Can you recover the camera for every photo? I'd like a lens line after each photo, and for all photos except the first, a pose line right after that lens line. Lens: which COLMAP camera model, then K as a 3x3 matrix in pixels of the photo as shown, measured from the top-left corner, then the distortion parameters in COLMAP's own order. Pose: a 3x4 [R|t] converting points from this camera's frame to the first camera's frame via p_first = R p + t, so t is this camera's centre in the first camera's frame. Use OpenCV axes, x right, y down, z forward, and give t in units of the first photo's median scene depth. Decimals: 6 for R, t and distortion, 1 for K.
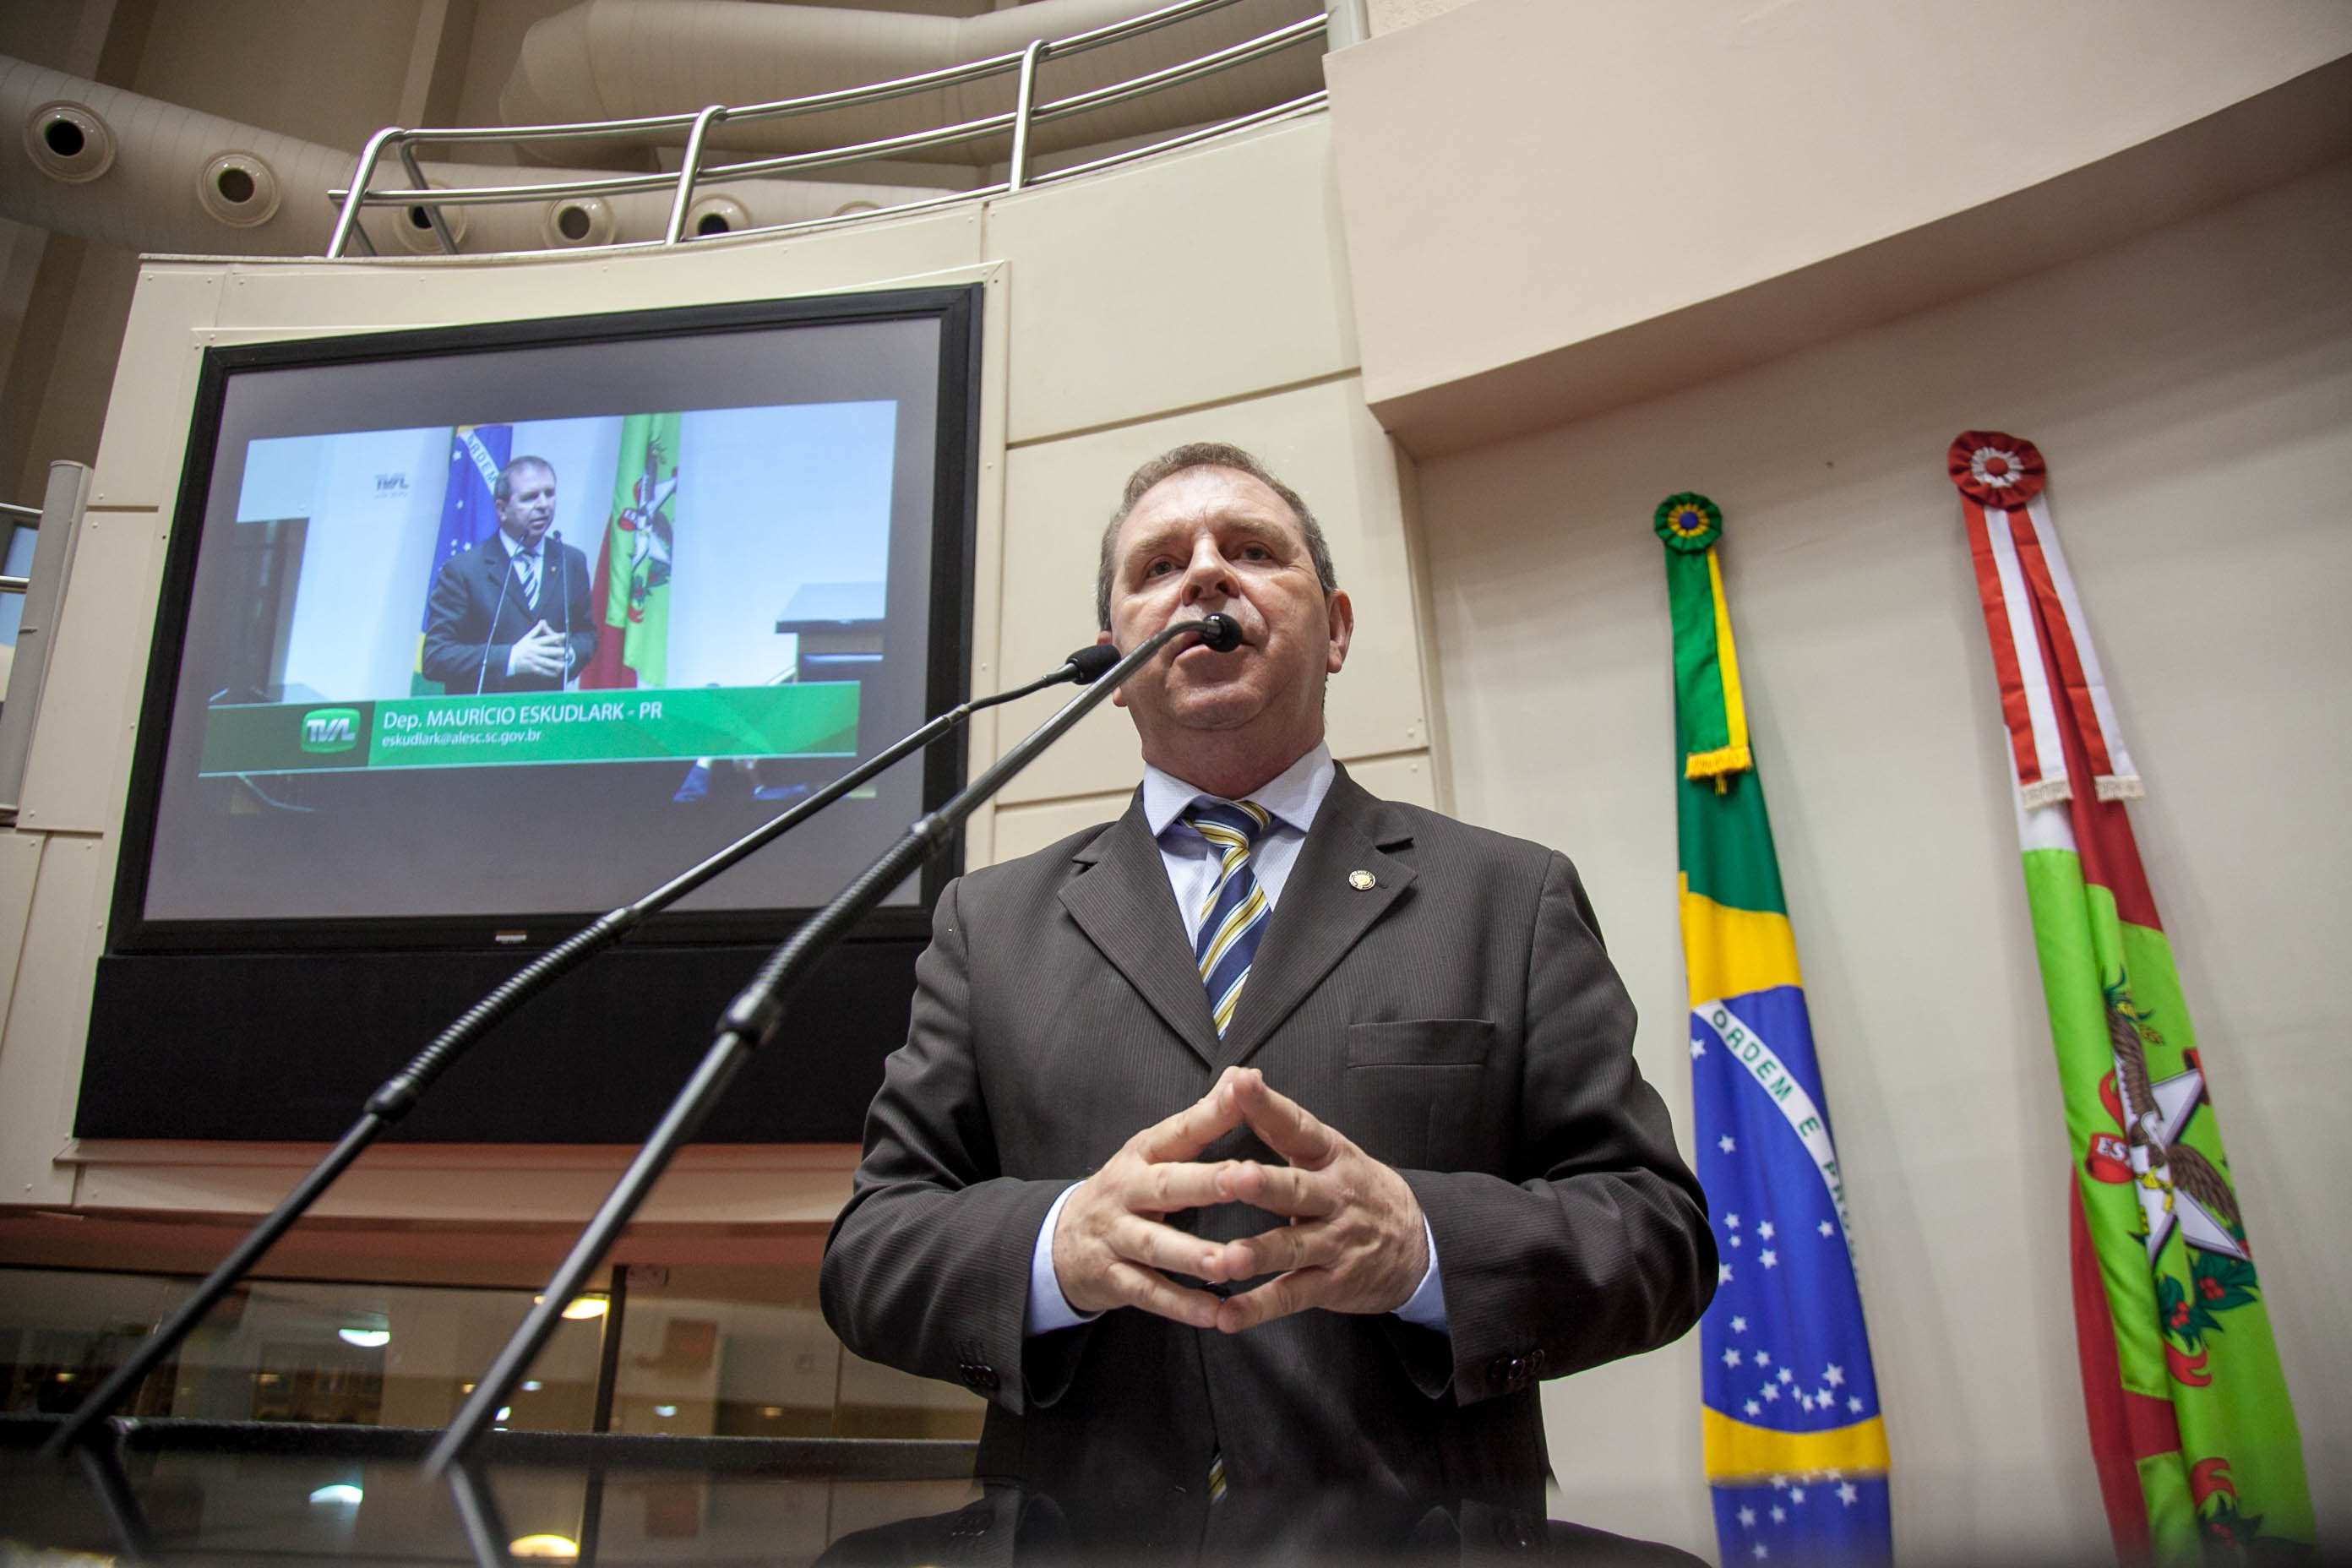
lens RADIAL K [[1592.7, 0, 1209.6], [0, 1592.7, 777.1], [0, 0, 1]] dist [-0.120080, 0.058902]
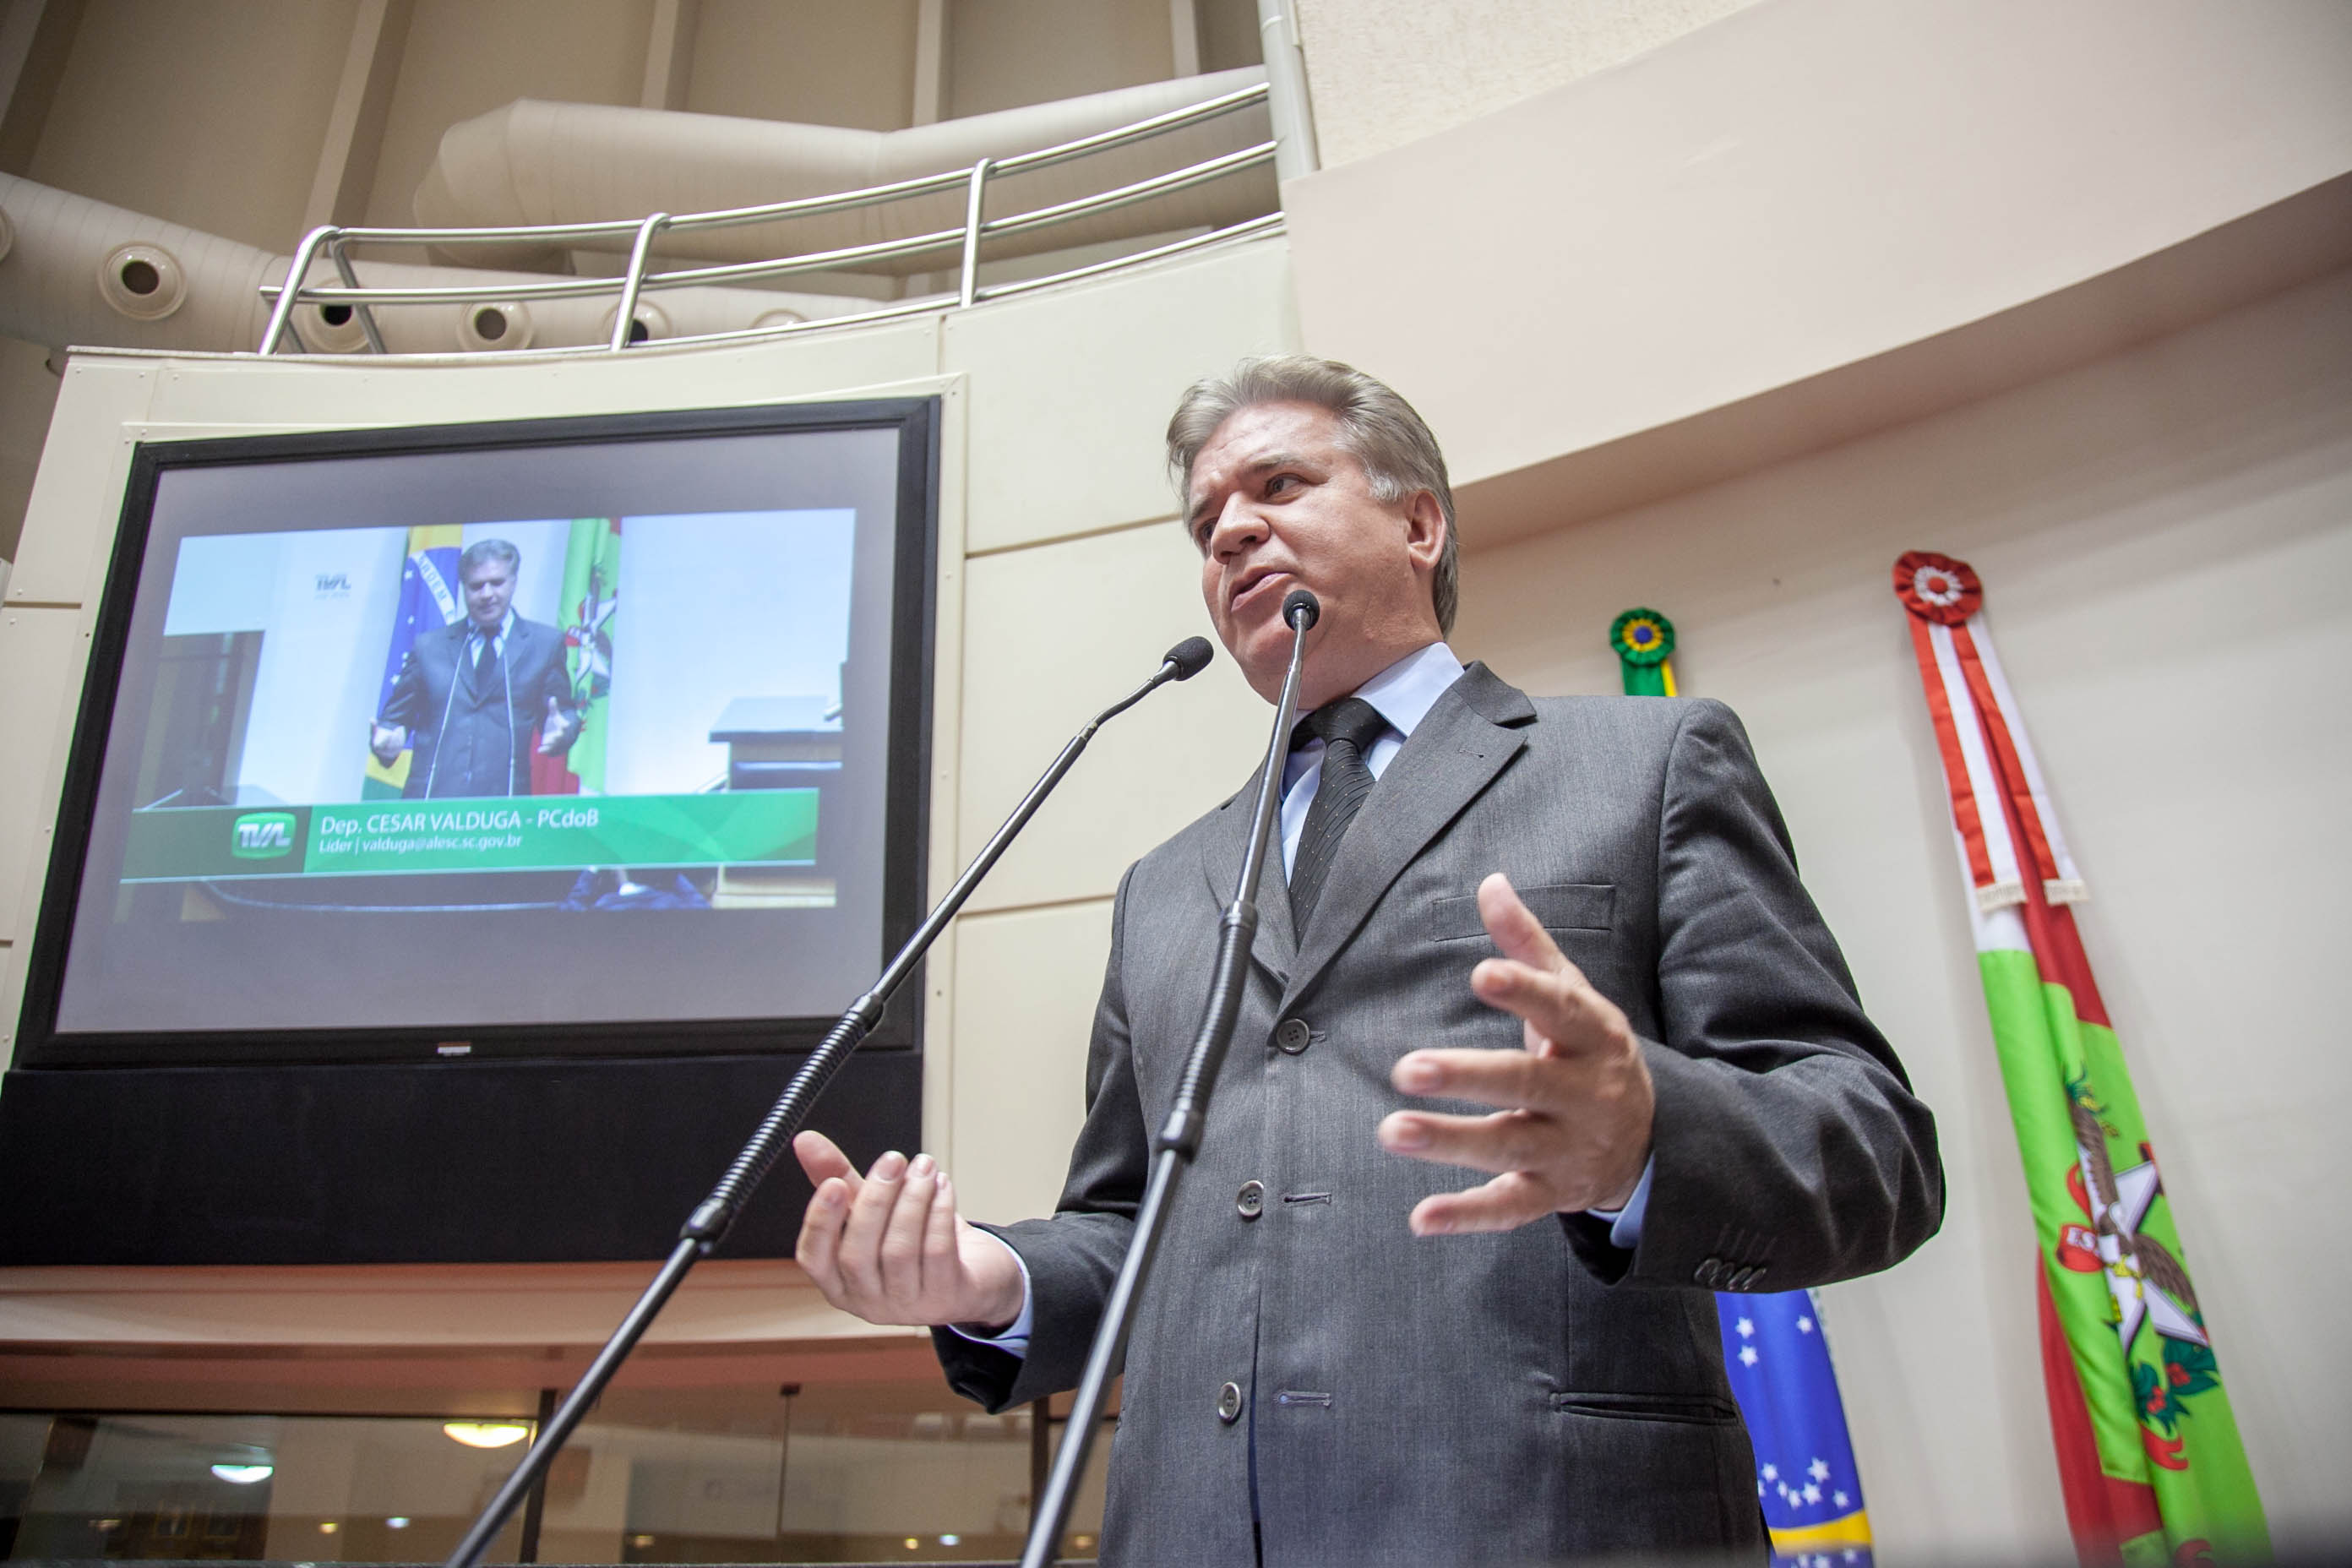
lens RADIAL K [[1592.7, 0, 1198.9], [0, 1592.7, 784.0], [0, 0, 1]] dist [-0.120080, 0.058902]
pose [[0.997557, 0.002193, 0.069821, -0.064583], [0.002190, 0.998034, -0.062640, -0.001098], [-0.069821, 0.062640, 0.995591, -0.007326]]
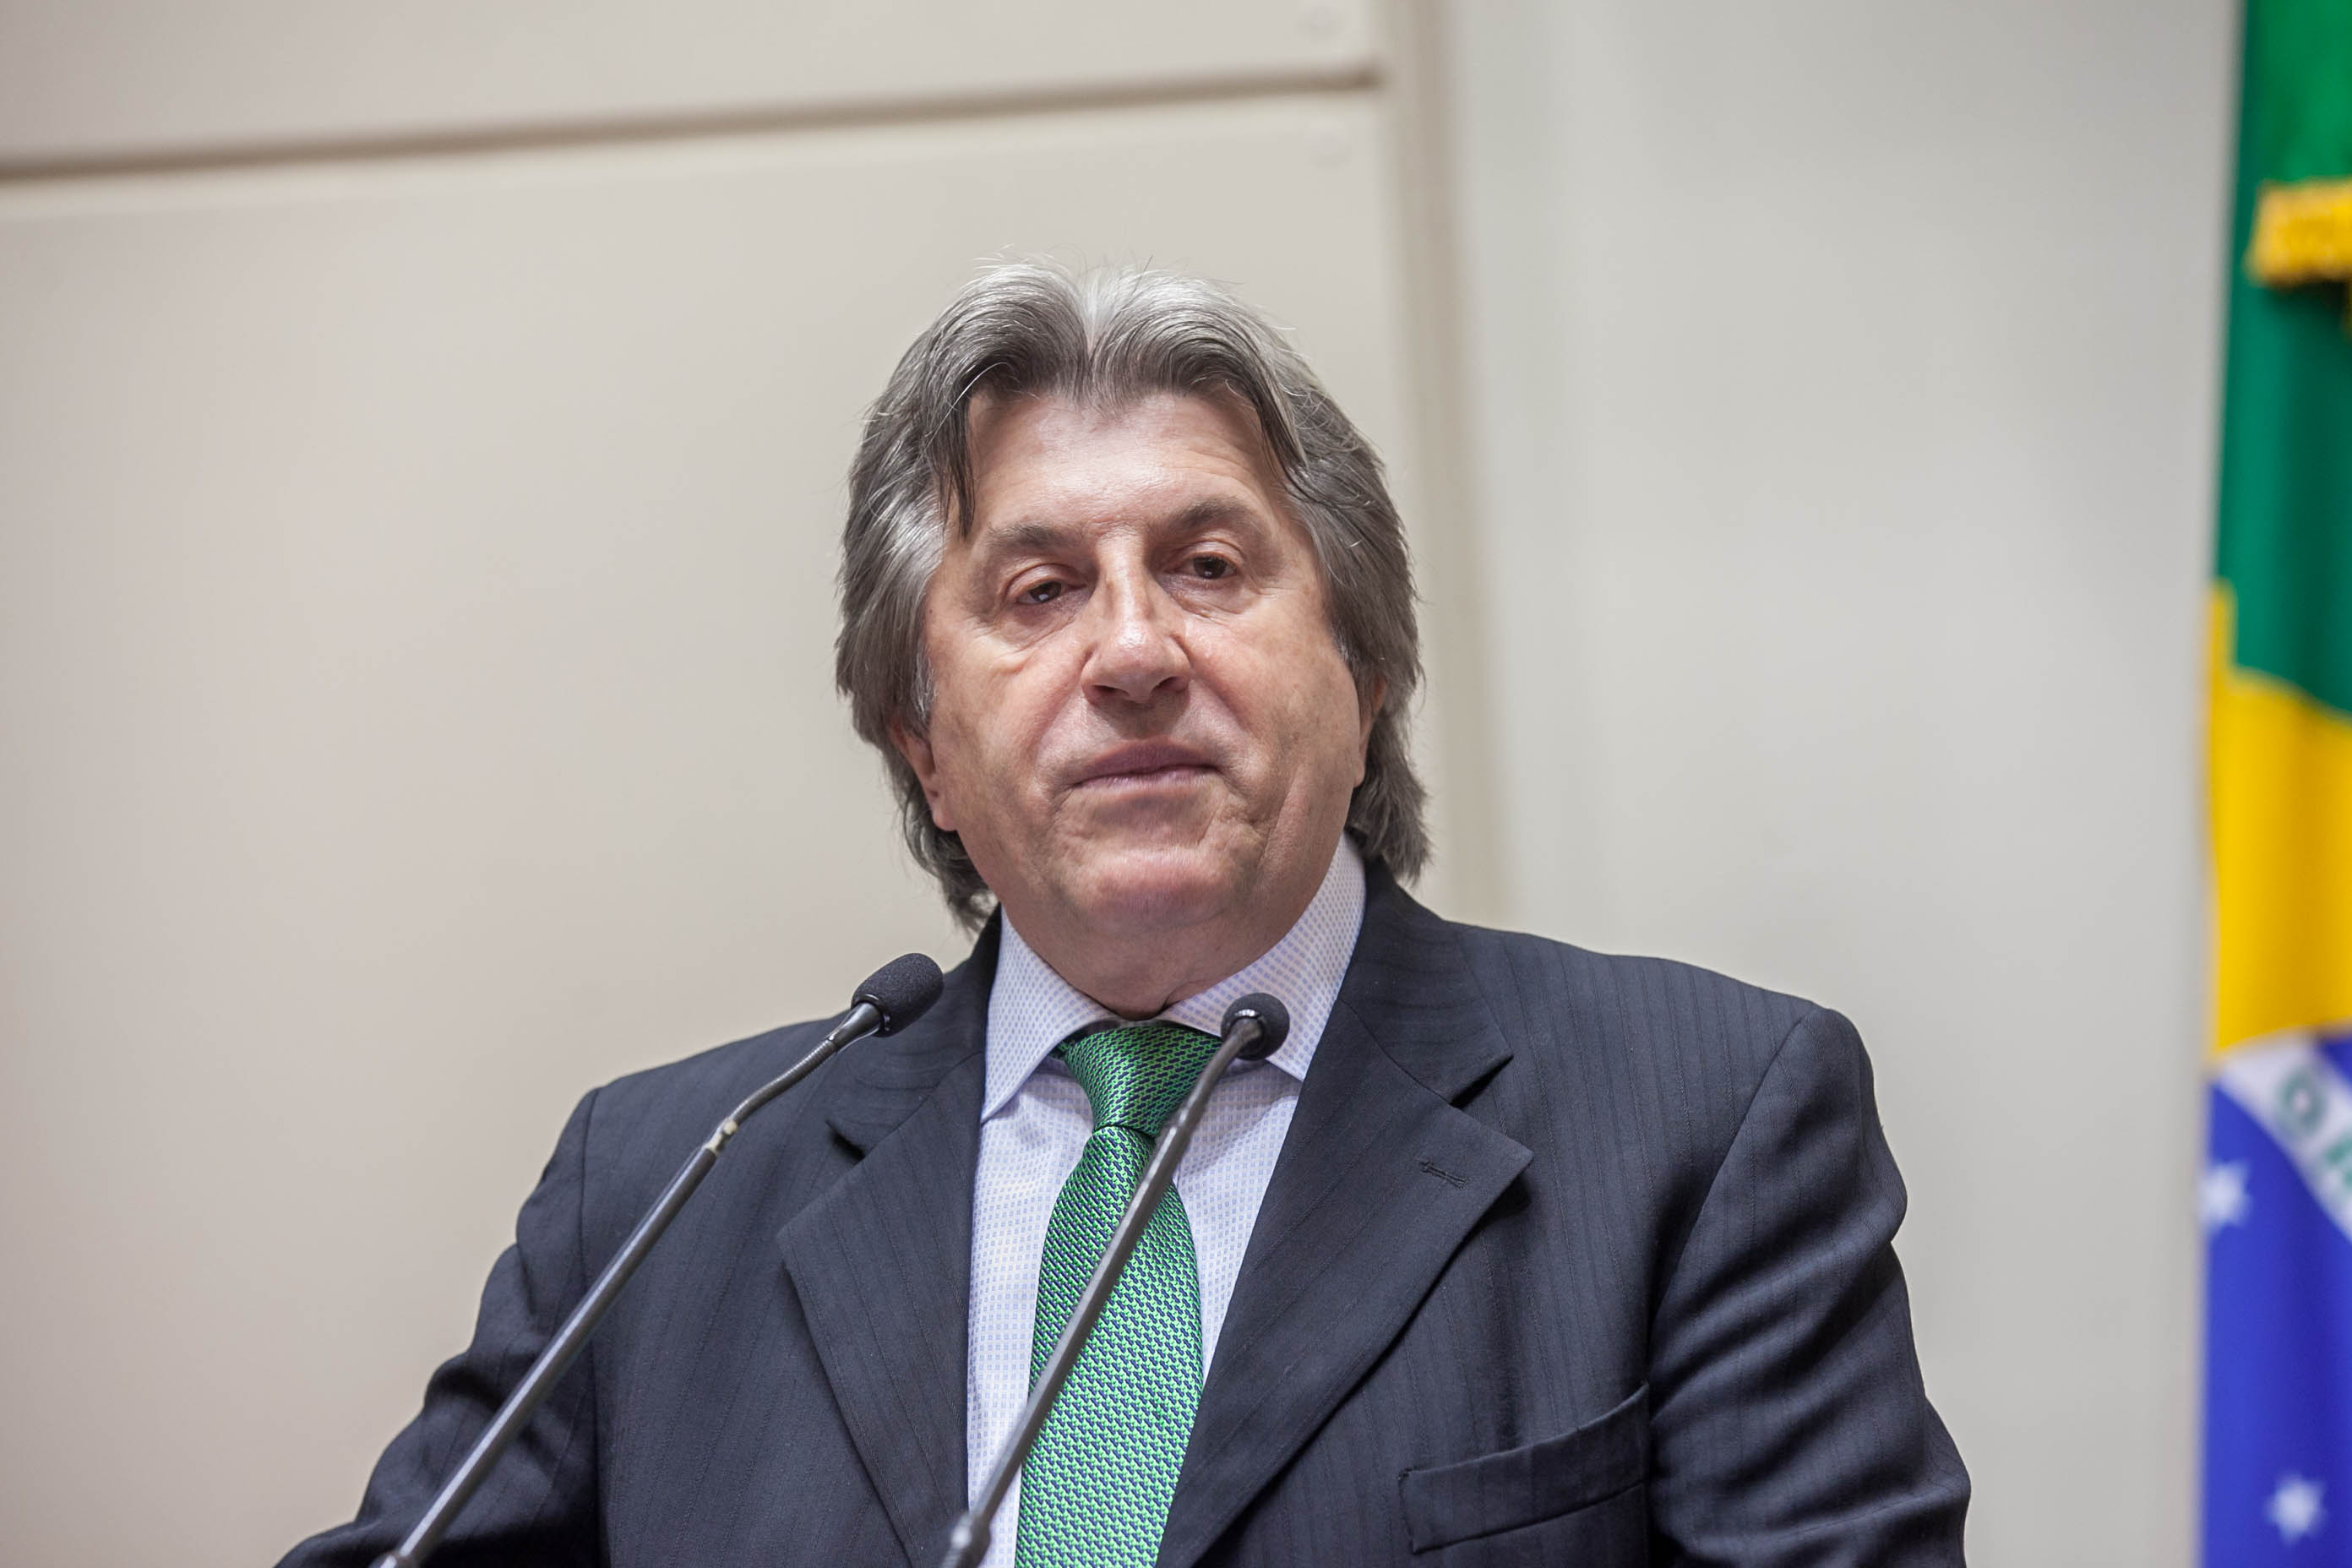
lens RADIAL K [[9268.8, 0, 1177.1], [0, 9268.8, 782.1], [0, 0, 1]] dist [-0.560167, 0.000000]
pose [[0.989306, 0.004005, 0.145799, -0.151743], [-0.032157, 0.981014, 0.191253, -0.232537], [-0.142265, -0.193896, 0.970652, -0.672753]]
